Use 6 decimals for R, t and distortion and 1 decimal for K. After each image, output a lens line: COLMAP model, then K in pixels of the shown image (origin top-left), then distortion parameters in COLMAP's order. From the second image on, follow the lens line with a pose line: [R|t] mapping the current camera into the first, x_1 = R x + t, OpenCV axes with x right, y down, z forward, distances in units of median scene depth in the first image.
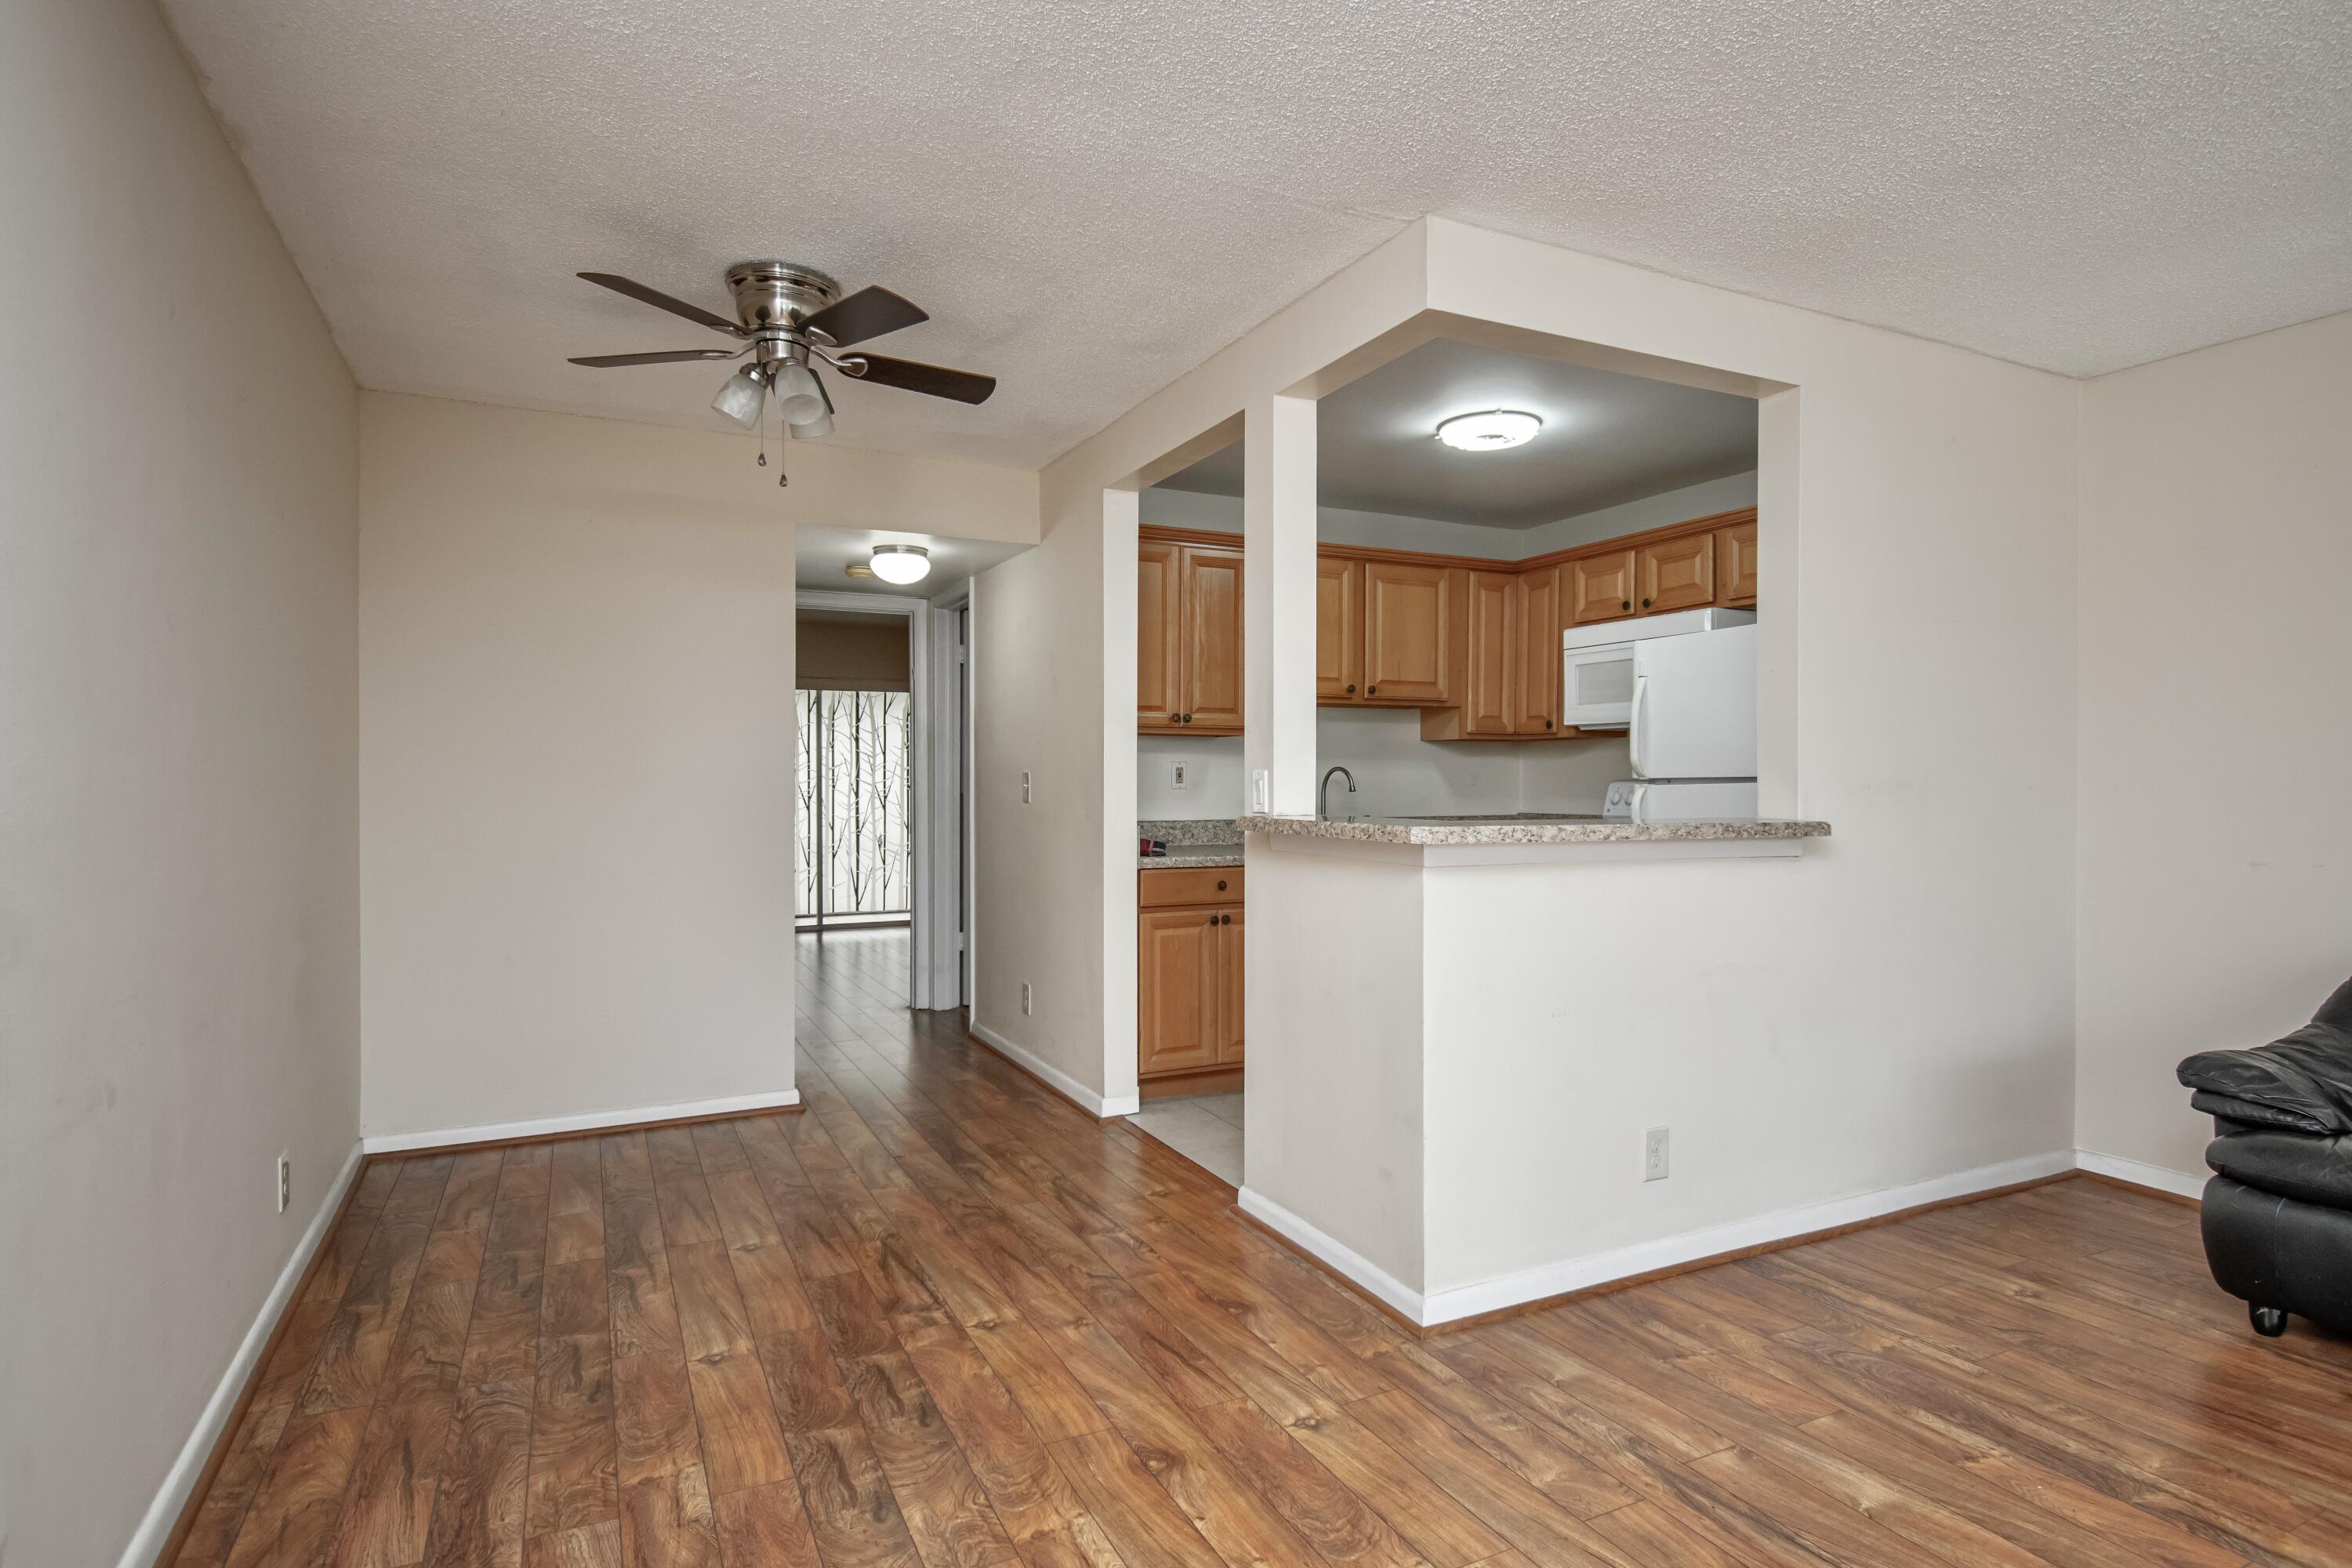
lens RADIAL K [[1235.4, 0, 1178.5], [0, 1235.4, 789.7], [0, 0, 1]] dist [0.012100, -0.024167]
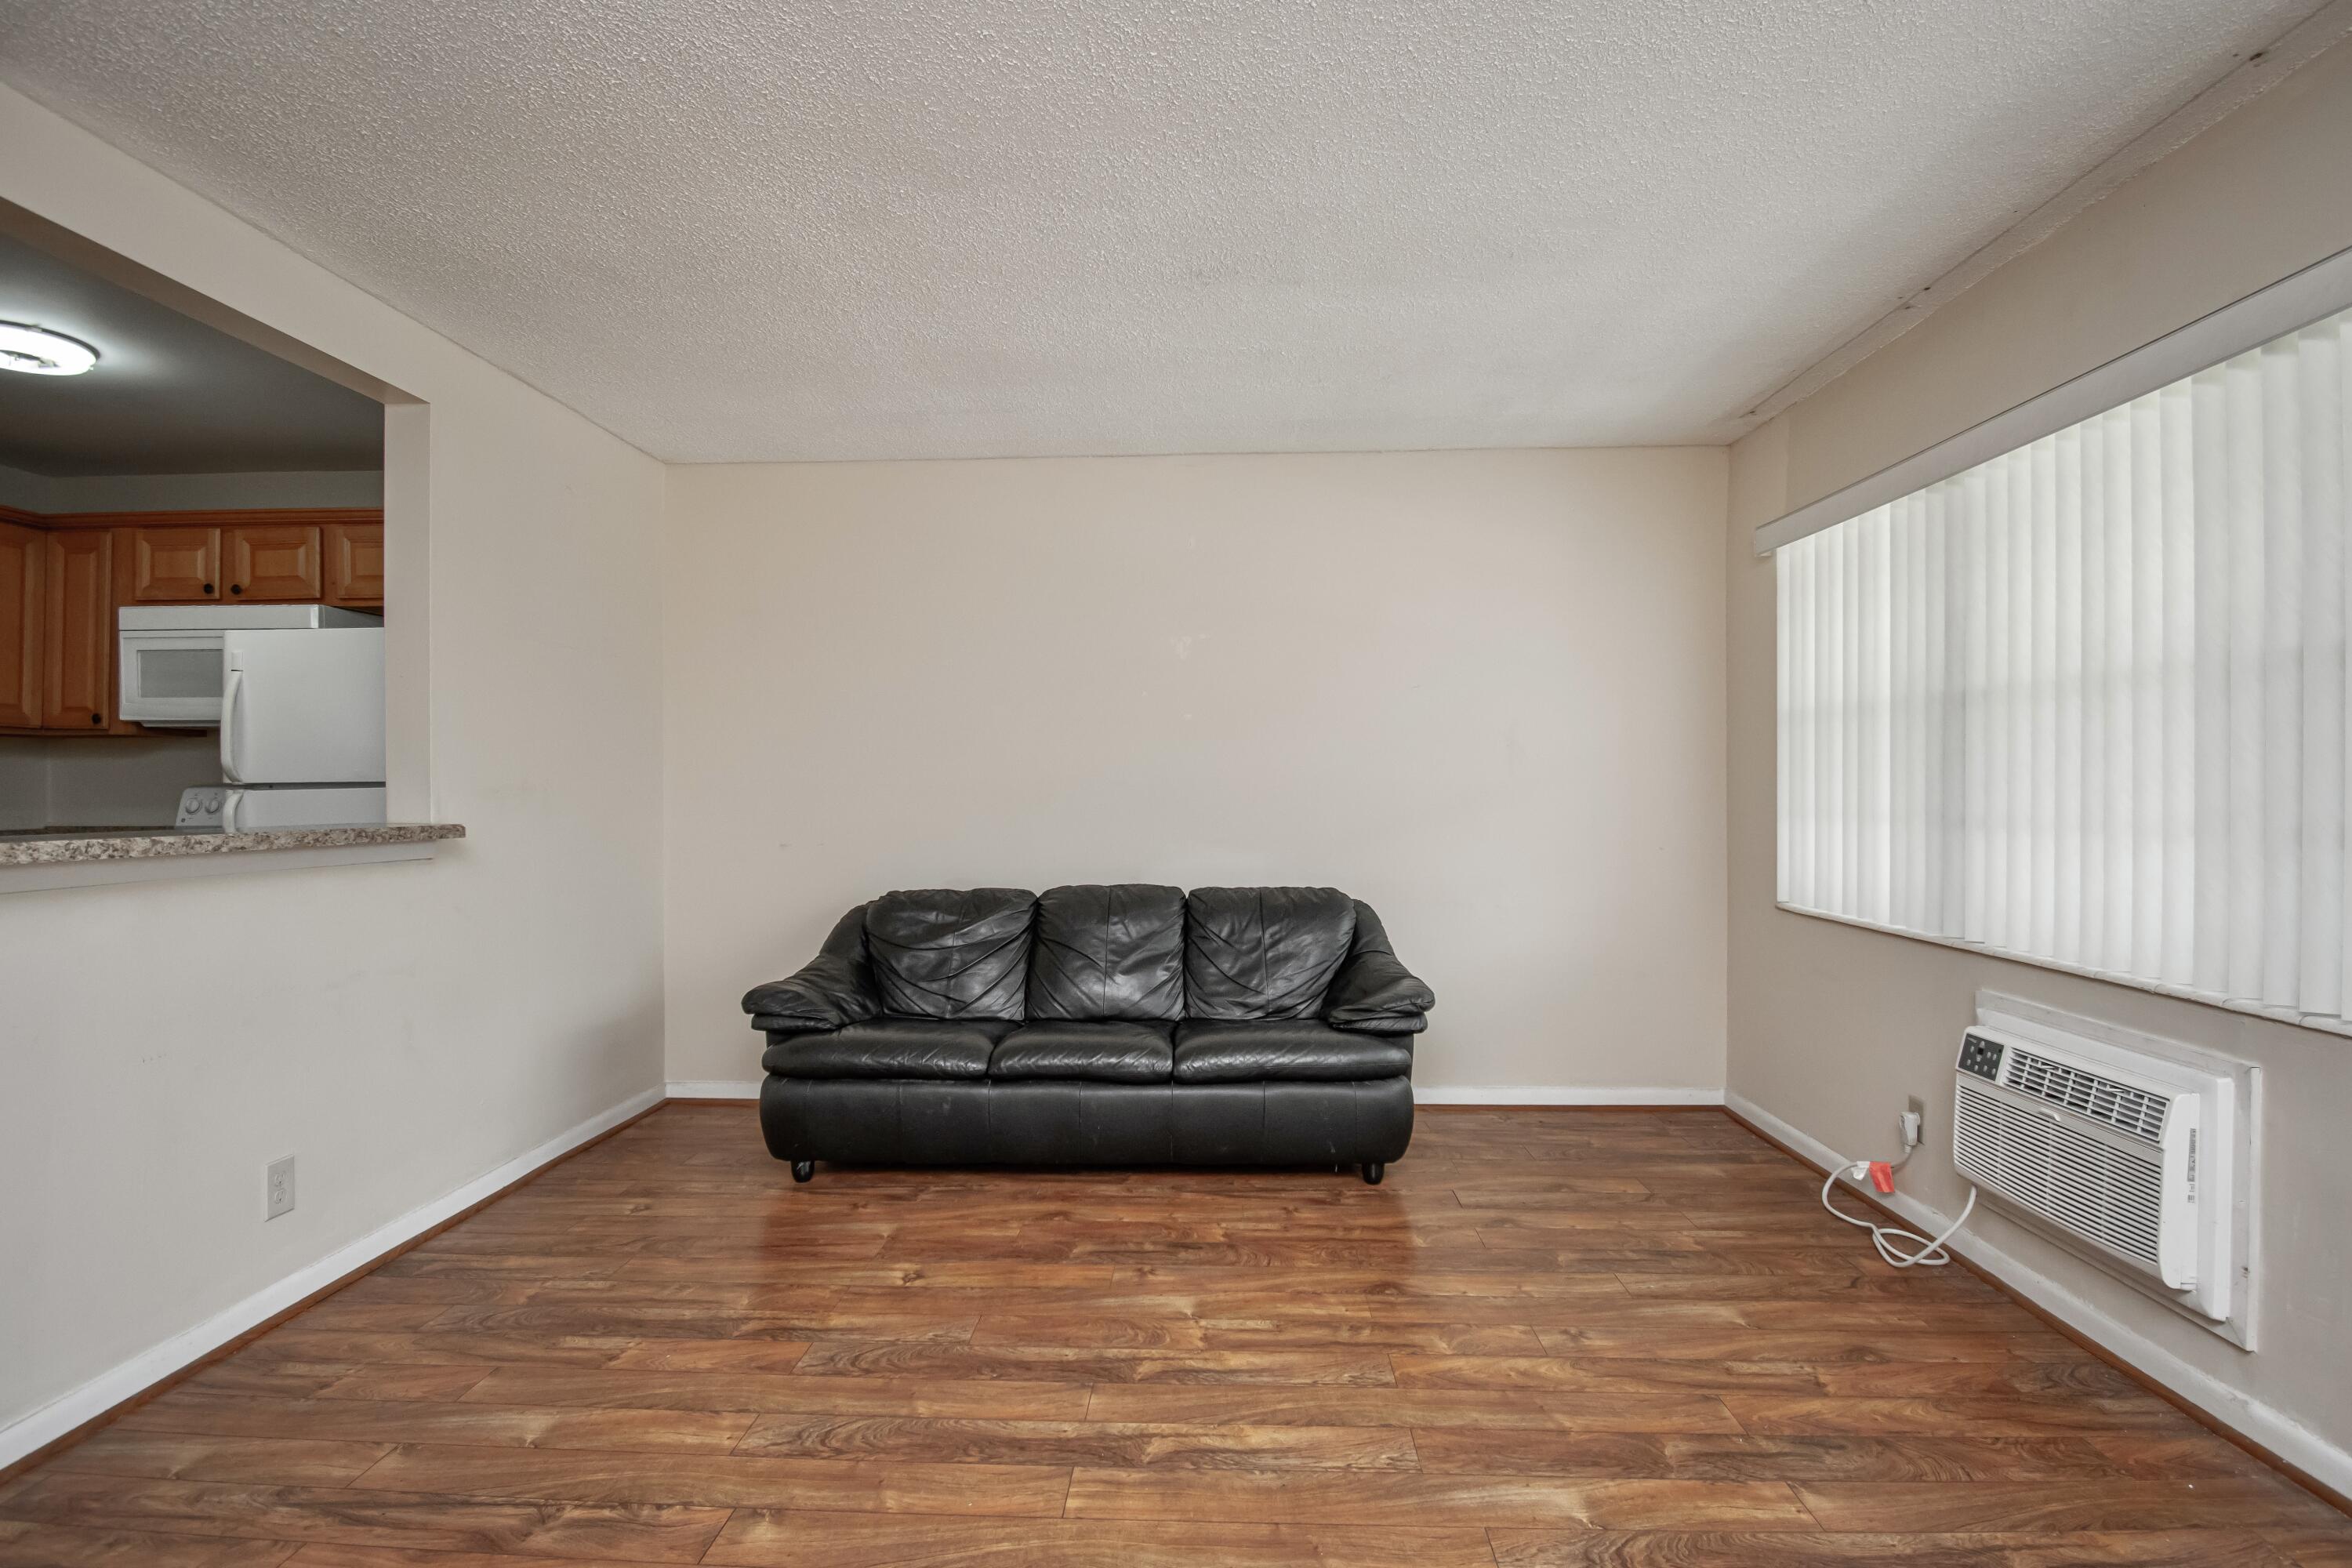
lens RADIAL K [[1131.4, 0, 1191.4], [0, 1131.4, 788.7], [0, 0, 1]] dist [0.018774, -0.027176]
pose [[0.467379, -0.003230, 0.884051, -0.042689], [0.007942, 0.999968, -0.000545, 0.001200], [-0.884022, 0.007276, 0.467390, -0.003015]]
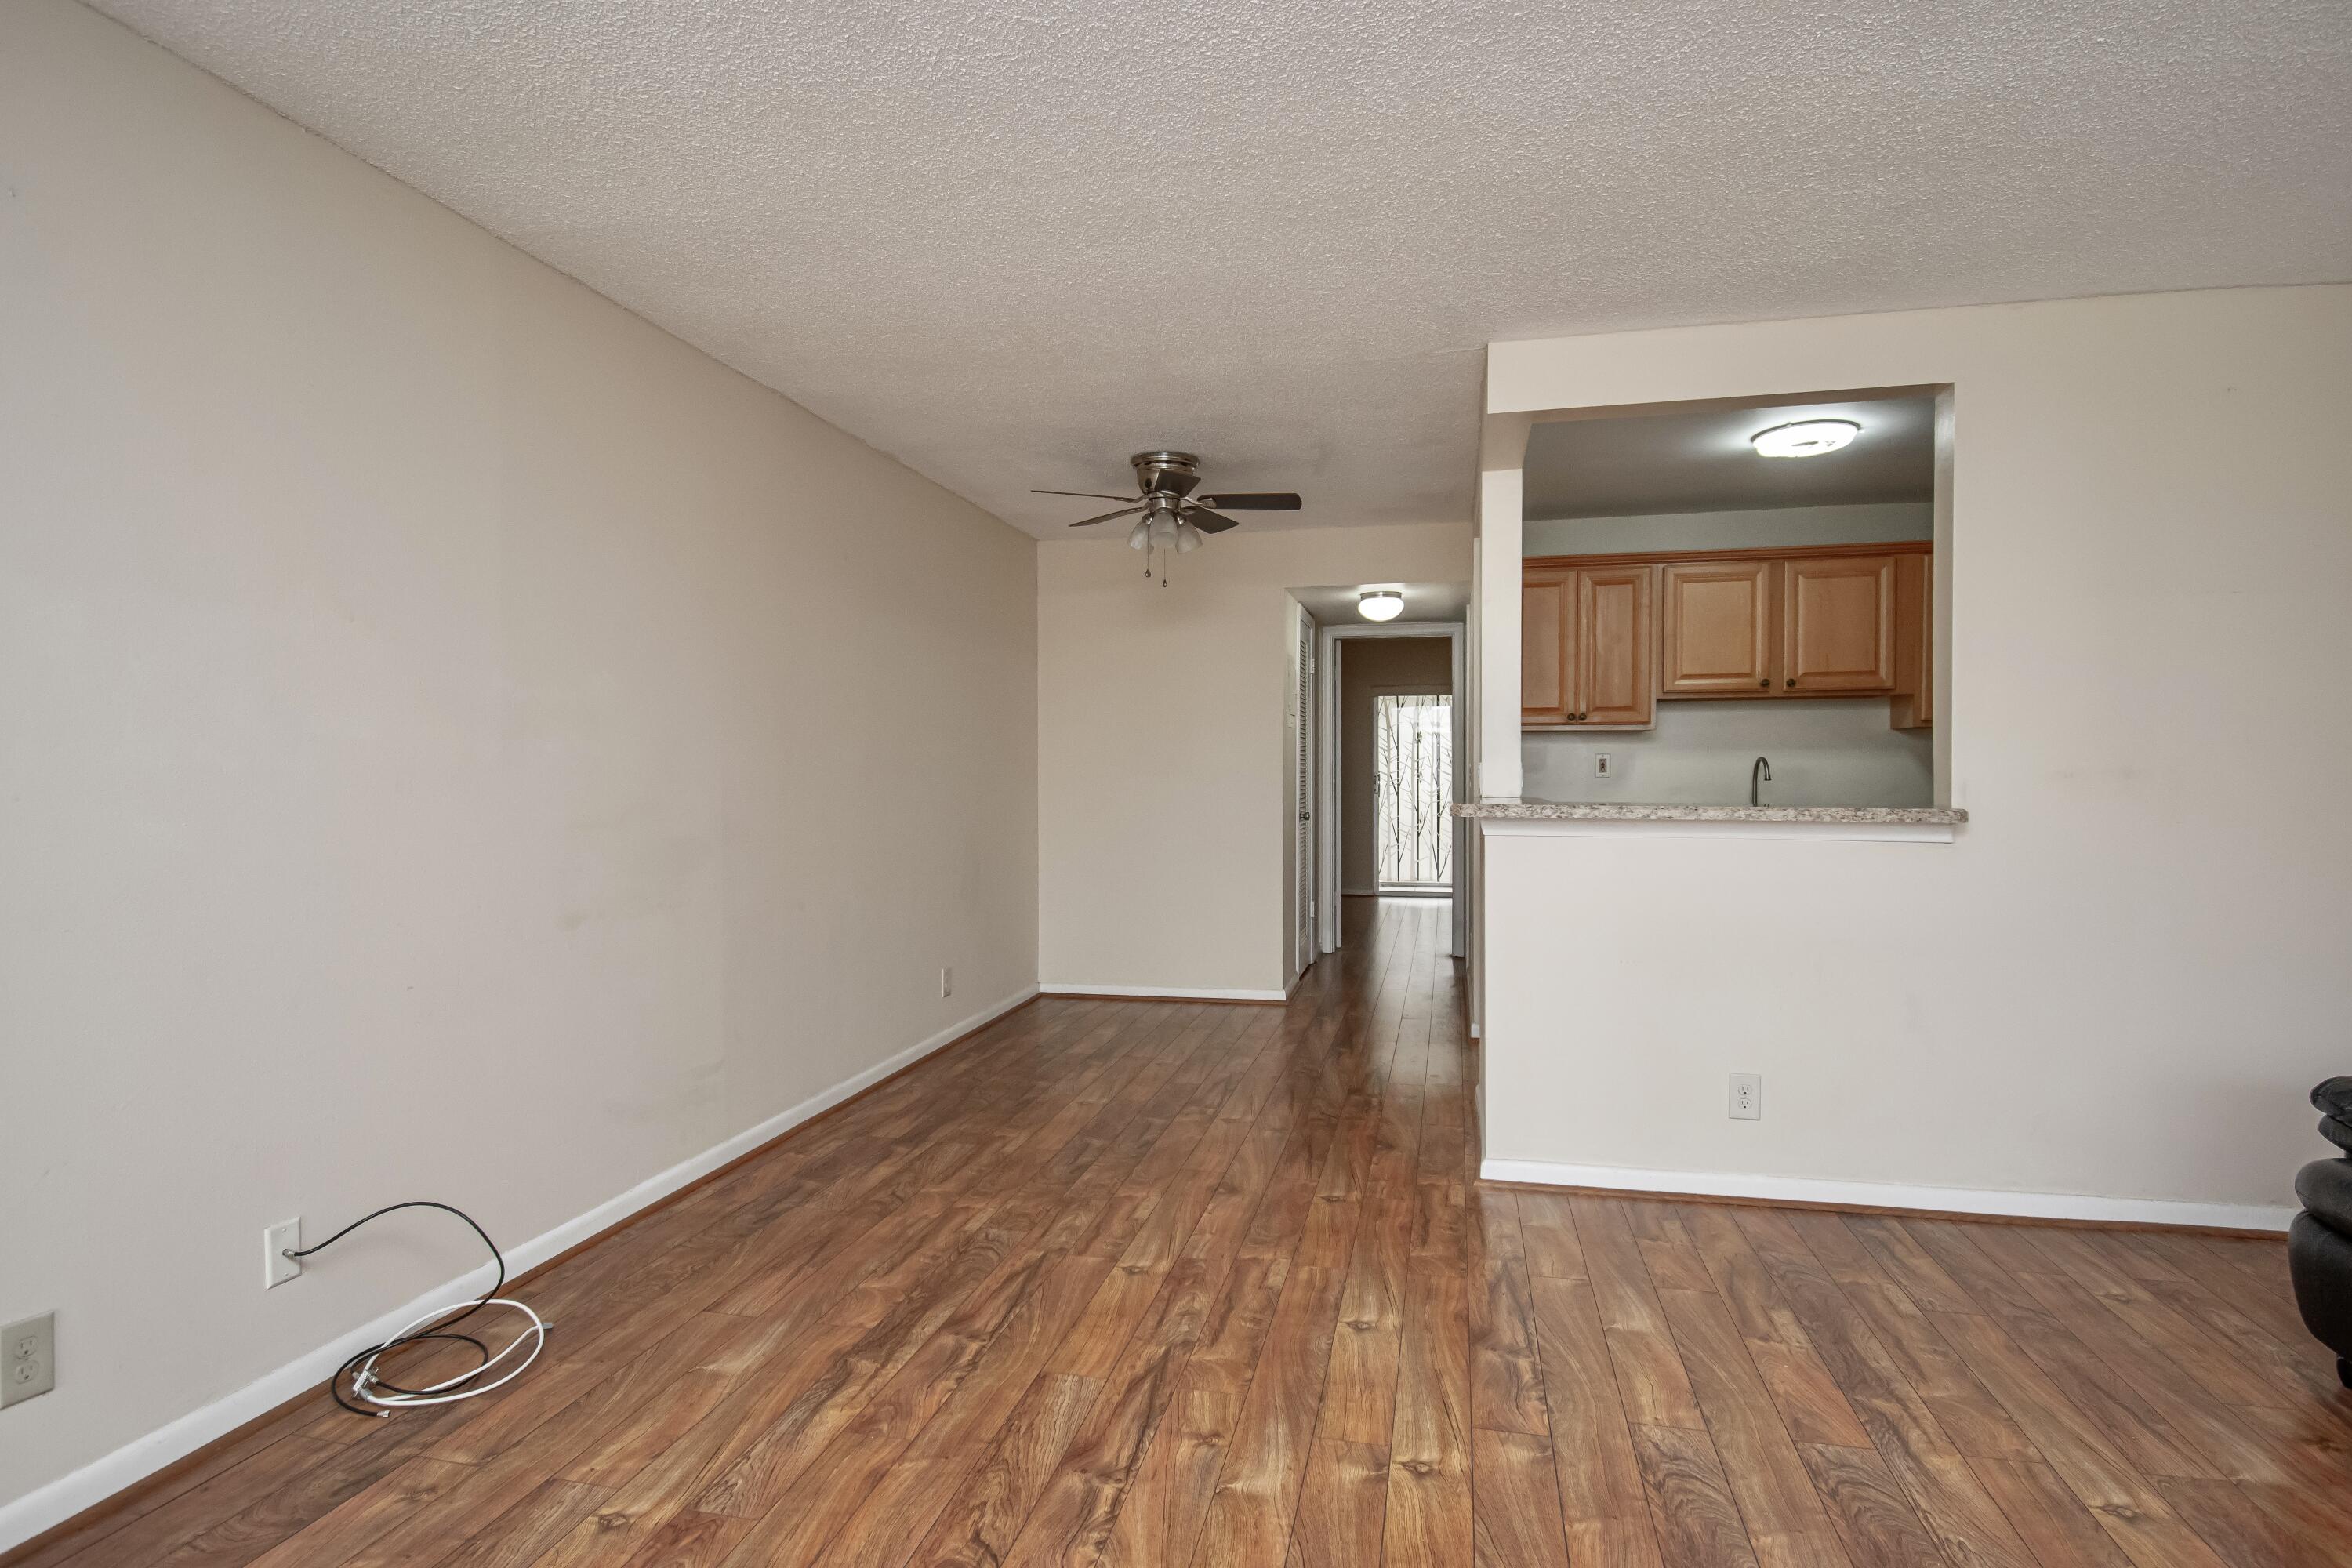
lens RADIAL K [[1178.1, 0, 1176.6], [0, 1178.1, 796.9], [0, 0, 1]] dist [0.020104, -0.031166]
pose [[0.774106, 0.011832, -0.632945, 0.680570], [-0.002191, 0.999869, 0.016011, 0.001039], [0.633052, -0.011007, 0.774031, -0.177090]]
